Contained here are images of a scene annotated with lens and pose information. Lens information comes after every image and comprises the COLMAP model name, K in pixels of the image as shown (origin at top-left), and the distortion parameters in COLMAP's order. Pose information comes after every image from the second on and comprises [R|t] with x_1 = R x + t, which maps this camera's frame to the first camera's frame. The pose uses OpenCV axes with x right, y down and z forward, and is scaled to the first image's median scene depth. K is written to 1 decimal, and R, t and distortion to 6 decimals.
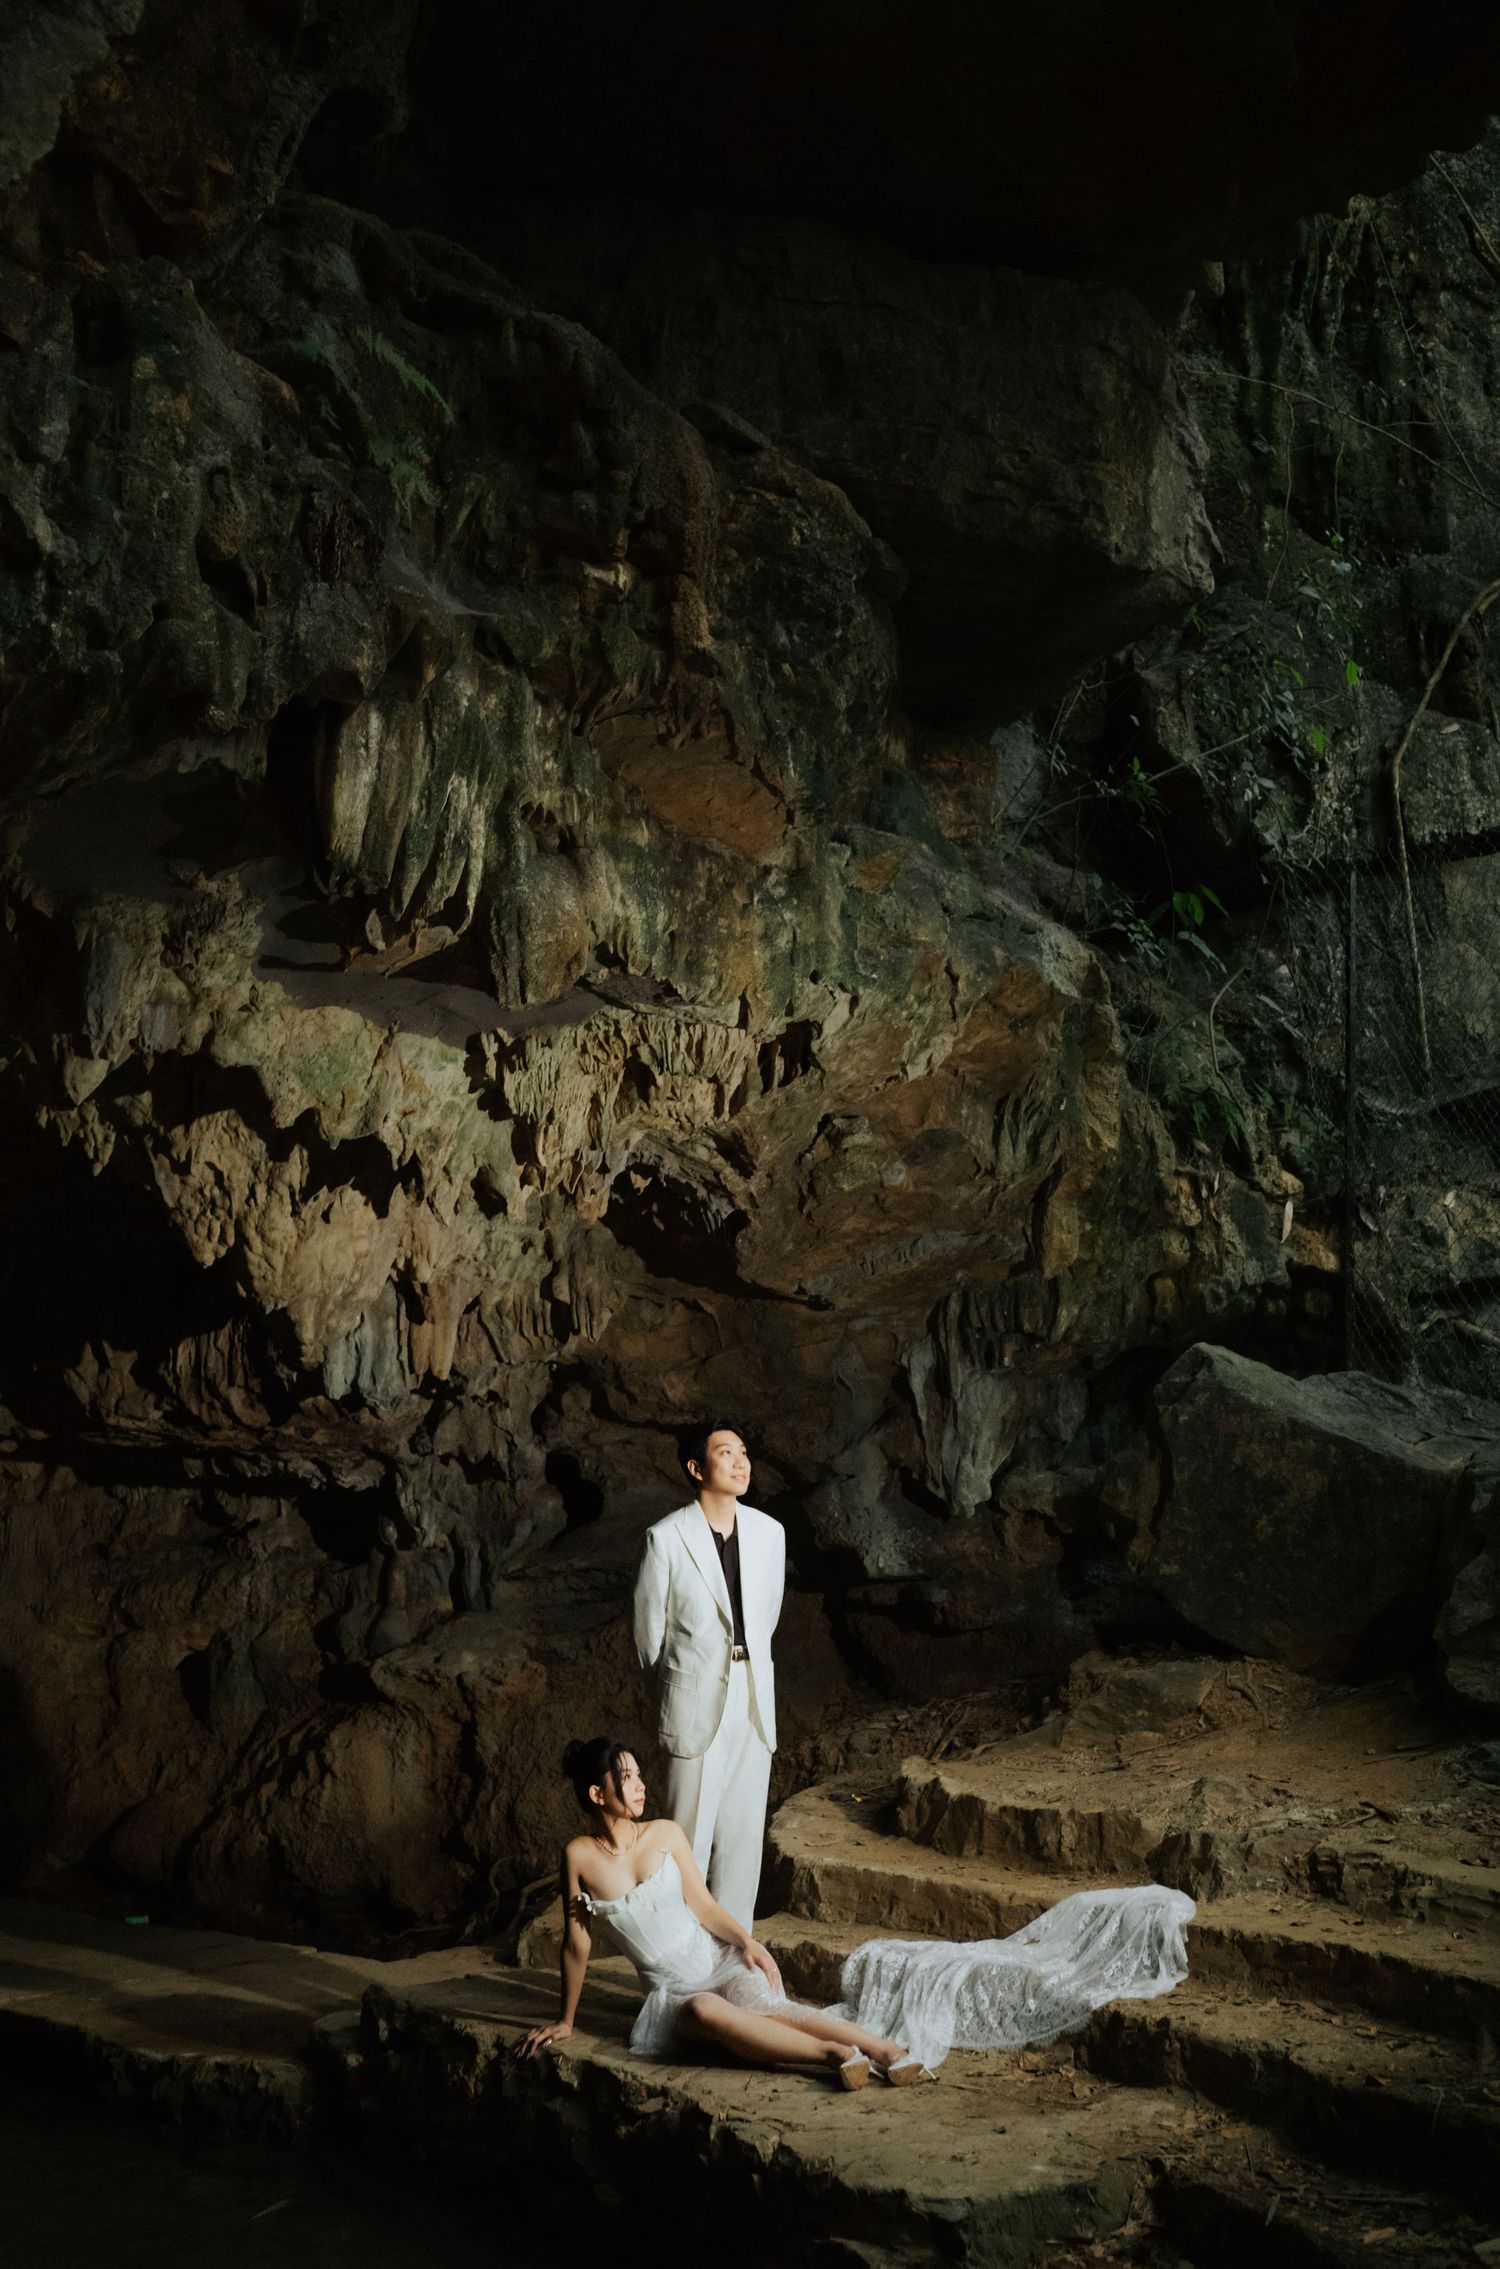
lens RADIAL K [[2280.1, 0, 750.8], [0, 2280.1, 1129.5], [0, 0, 1]] dist [0.007412, -0.013680]
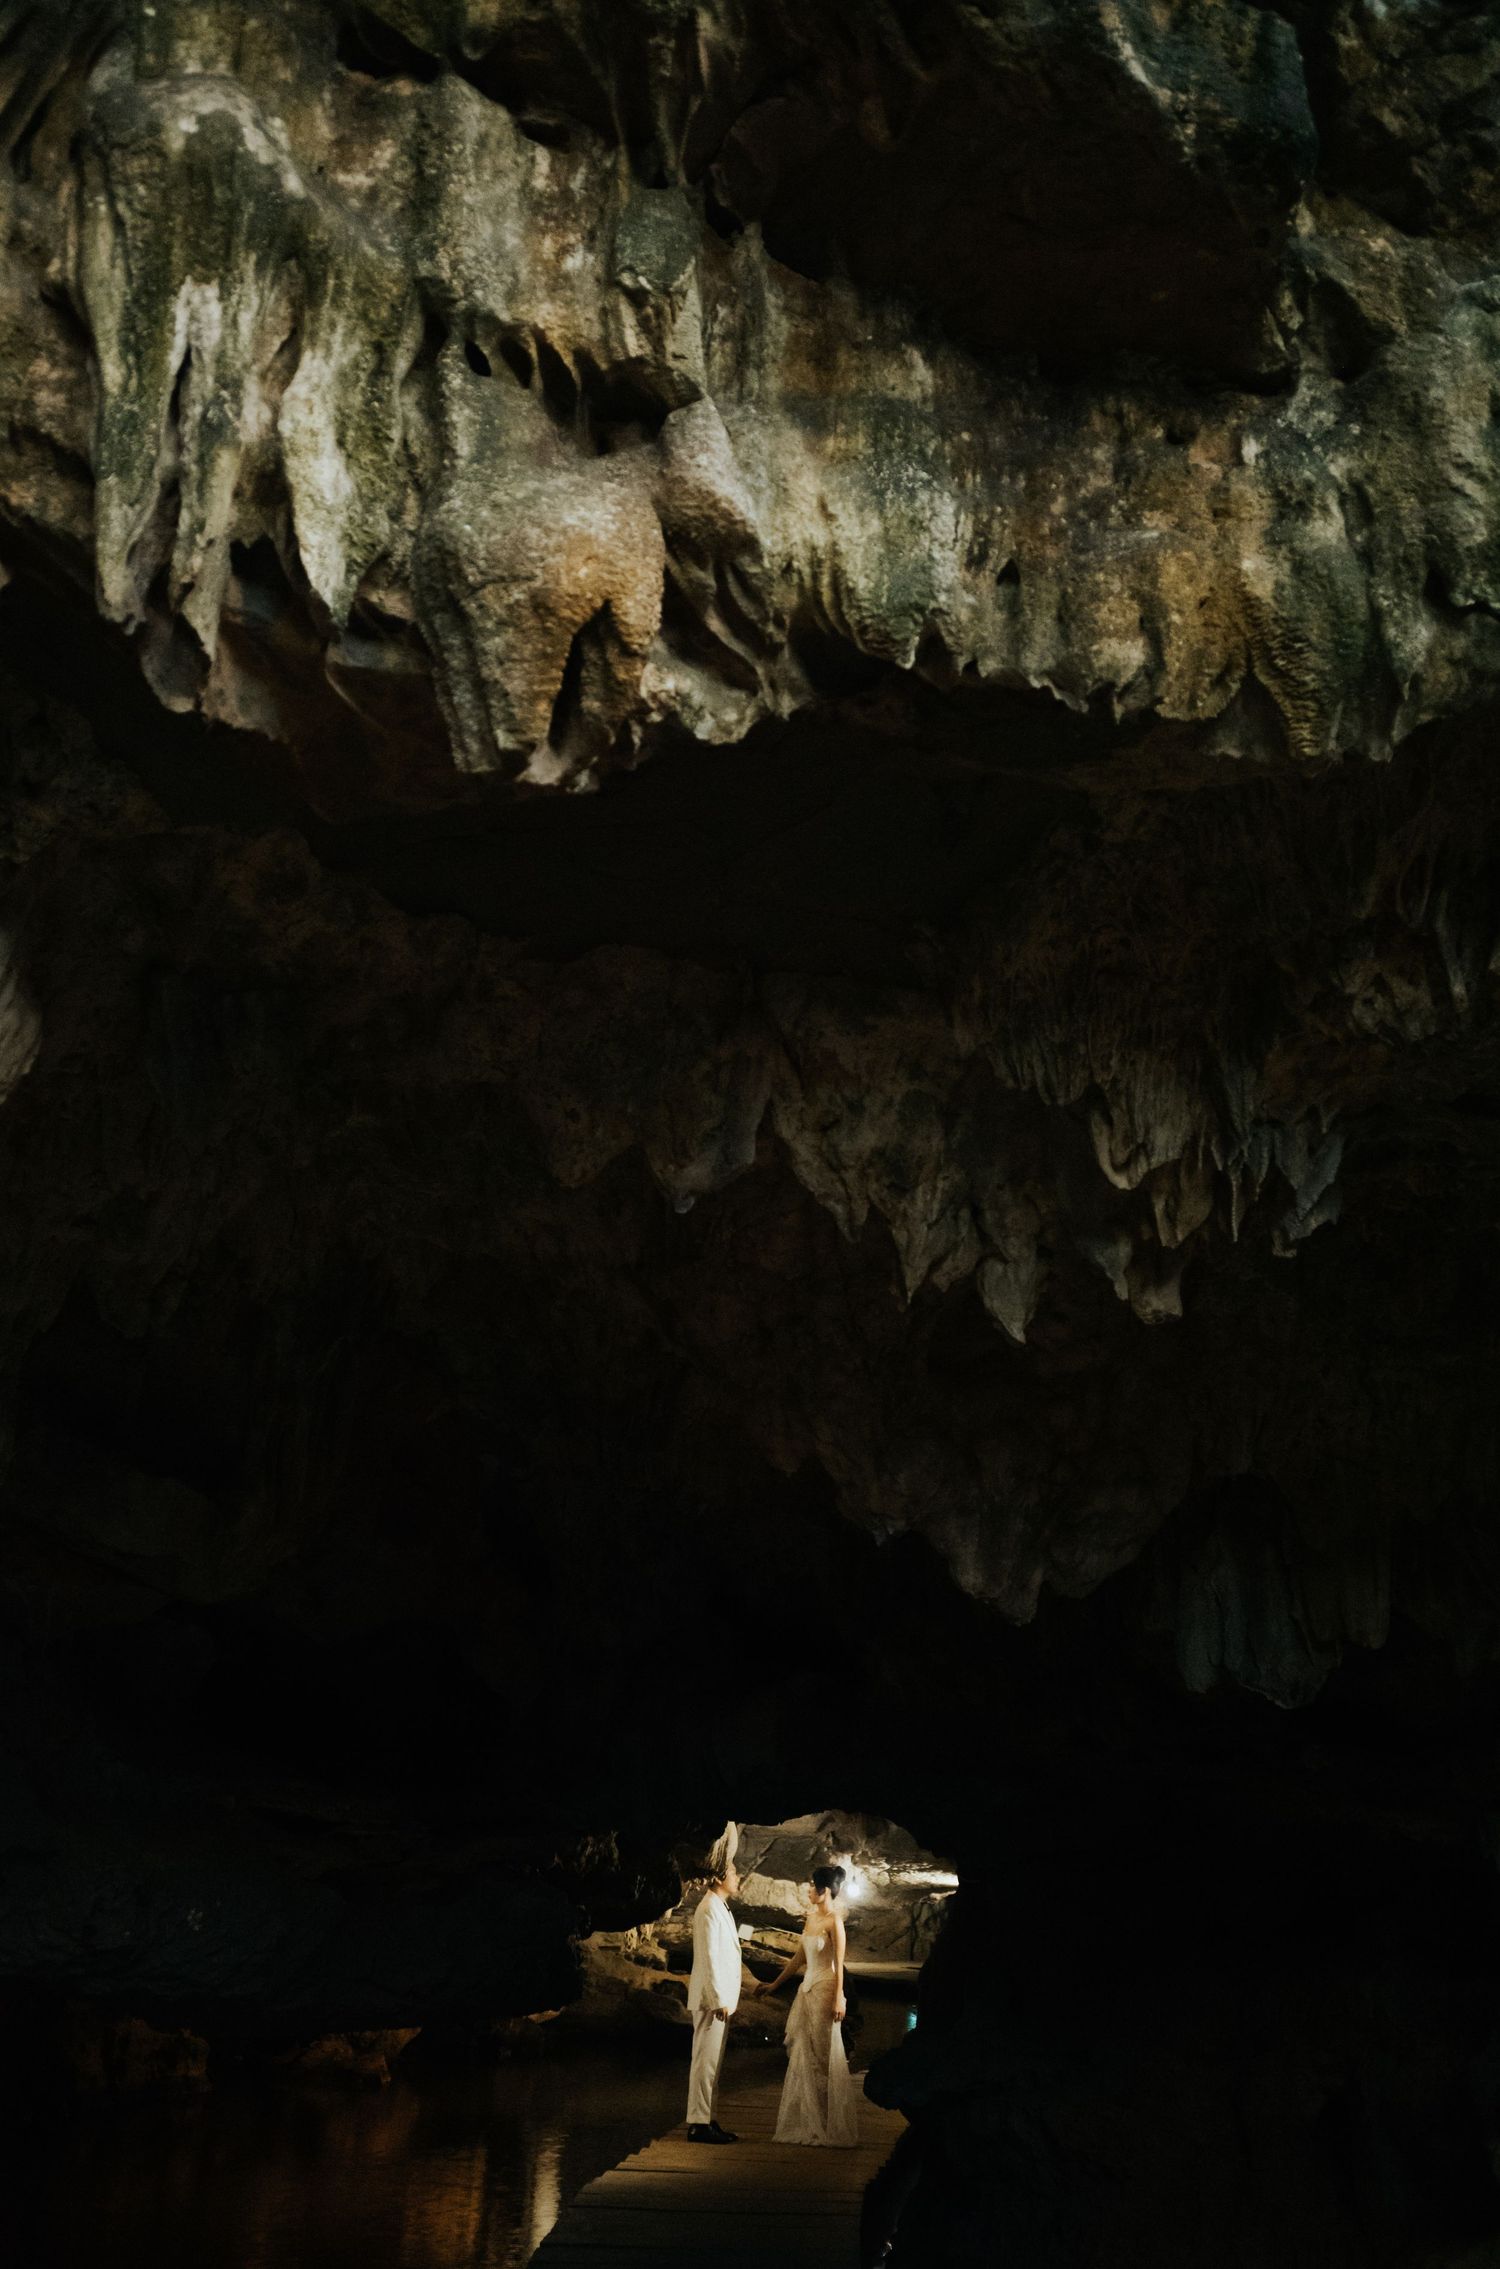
lens RADIAL K [[2360.1, 0, 758.4], [0, 2360.1, 1176.8], [0, 0, 1]] dist [0.011849, -0.000377]
pose [[0.749968, -0.182214, -0.635882, 0.186936], [0.112260, 0.982427, -0.149117, 0.086311], [0.651878, 0.040449, 0.757244, 0.603662]]
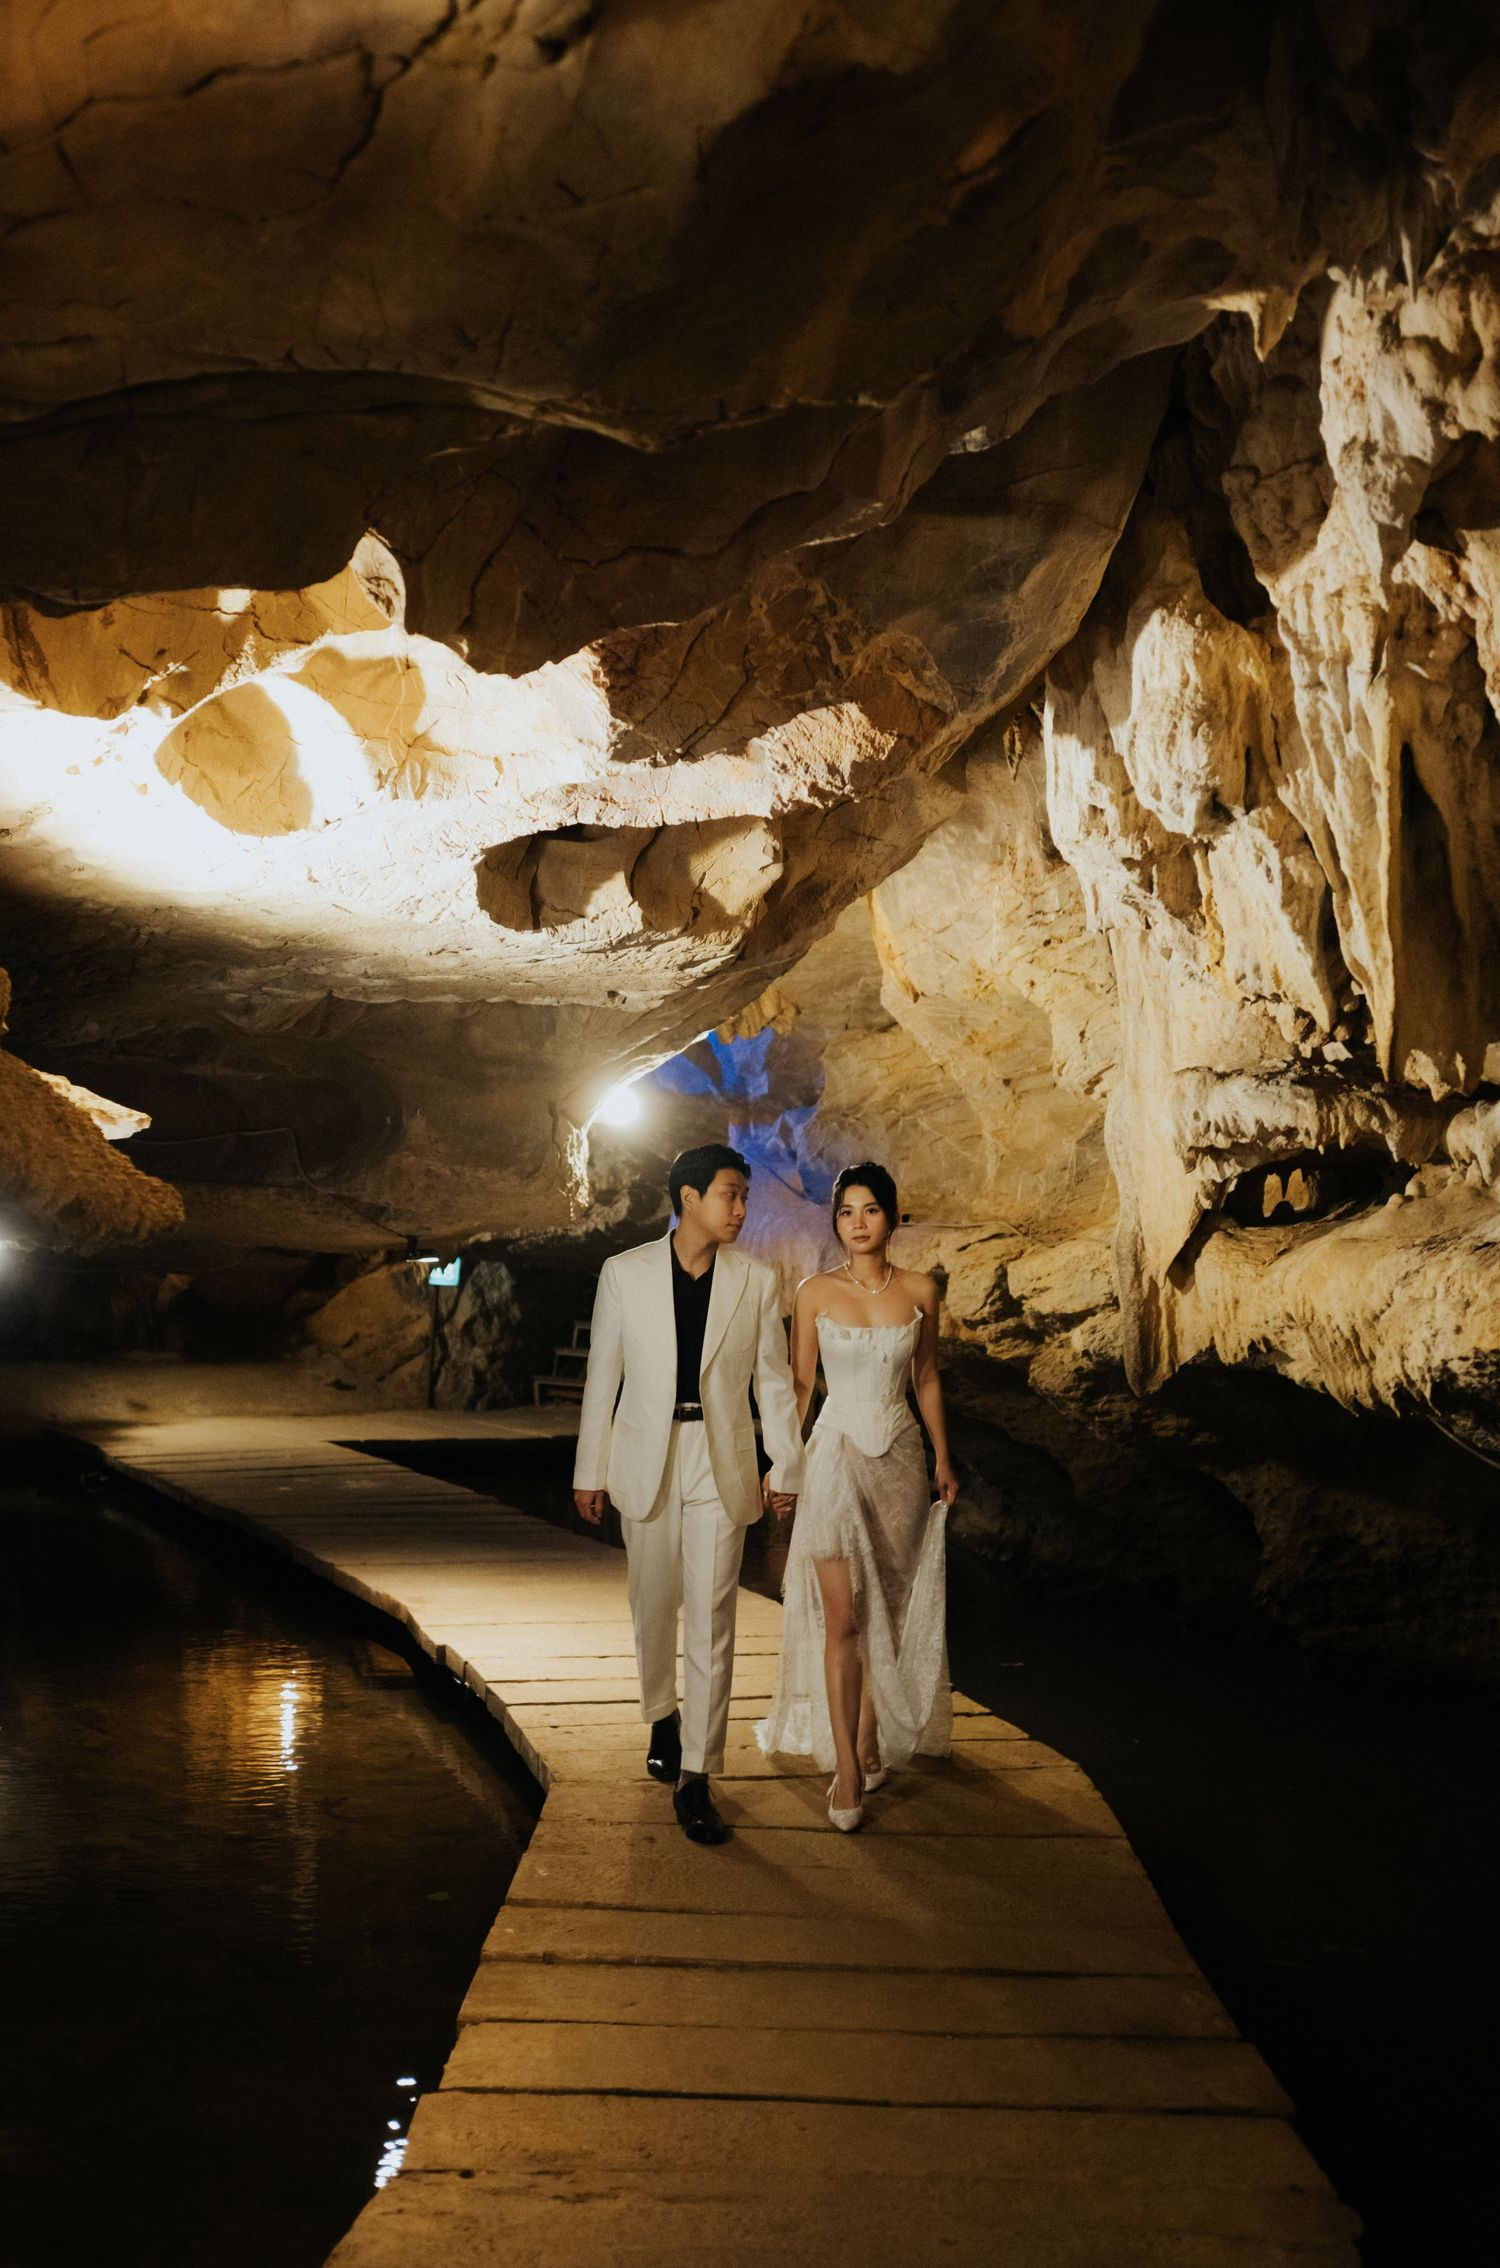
lens RADIAL K [[2264.9, 0, 750.0], [0, 2264.9, 1134.0], [0, 0, 1]] dist [0.011824, -0.007078]
pose [[0.800396, -0.026231, -0.598897, -2.074160], [0.100497, 0.990775, 0.090914, 0.745436], [0.590987, -0.132955, 0.795649, 4.010917]]
